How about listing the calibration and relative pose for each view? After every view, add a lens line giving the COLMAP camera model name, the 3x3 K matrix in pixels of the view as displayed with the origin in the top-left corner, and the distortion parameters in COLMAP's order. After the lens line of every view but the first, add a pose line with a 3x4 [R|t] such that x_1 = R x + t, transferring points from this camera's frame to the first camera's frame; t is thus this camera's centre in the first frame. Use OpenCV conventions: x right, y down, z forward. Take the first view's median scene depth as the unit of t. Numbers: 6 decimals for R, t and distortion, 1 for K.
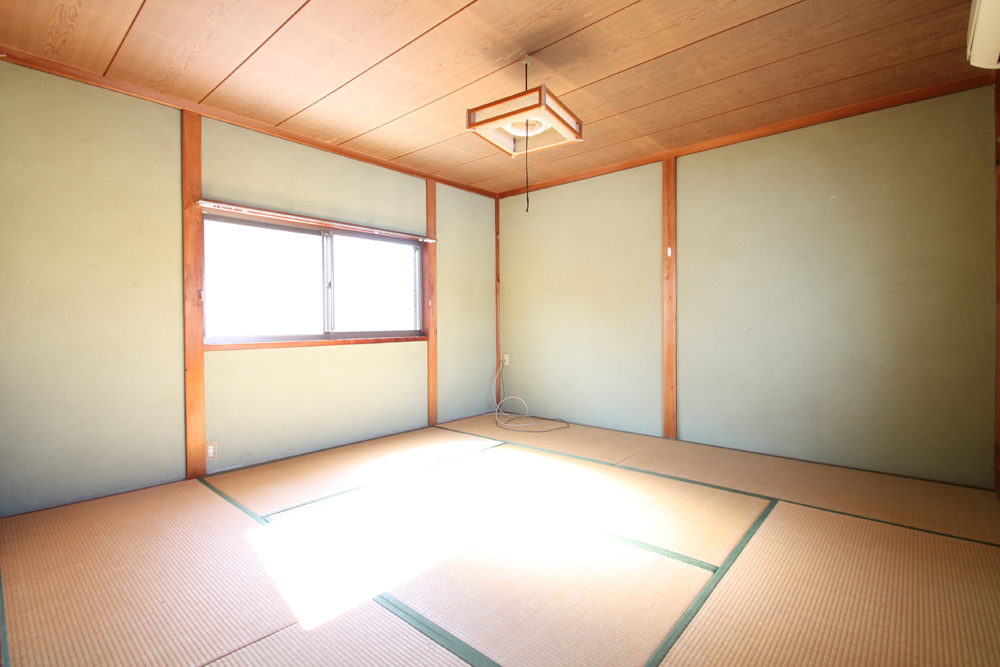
lens RADIAL K [[469.7, 0, 504.1], [0, 469.7, 325.4], [0, 0, 1]] dist [0.002429, -0.000203]
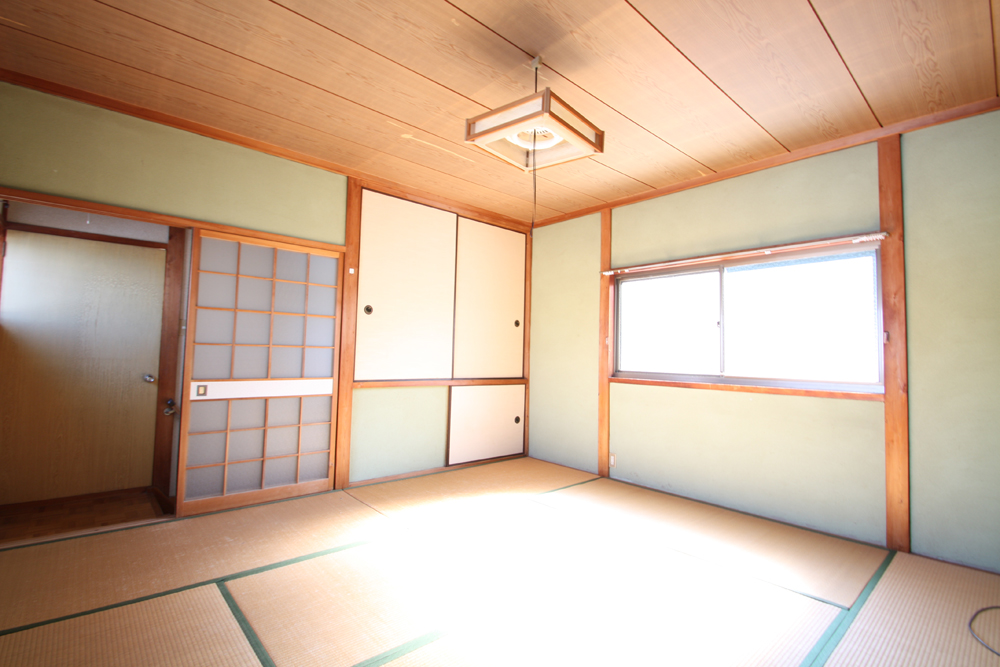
lens RADIAL K [[469.7, 0, 504.1], [0, 469.7, 325.4], [0, 0, 1]] dist [0.002429, -0.000203]
pose [[-0.107419, -0.060200, -0.992390, 0.758393], [-0.033980, 0.997804, -0.056850, -0.020053], [0.993633, 0.027615, -0.109228, 0.885923]]
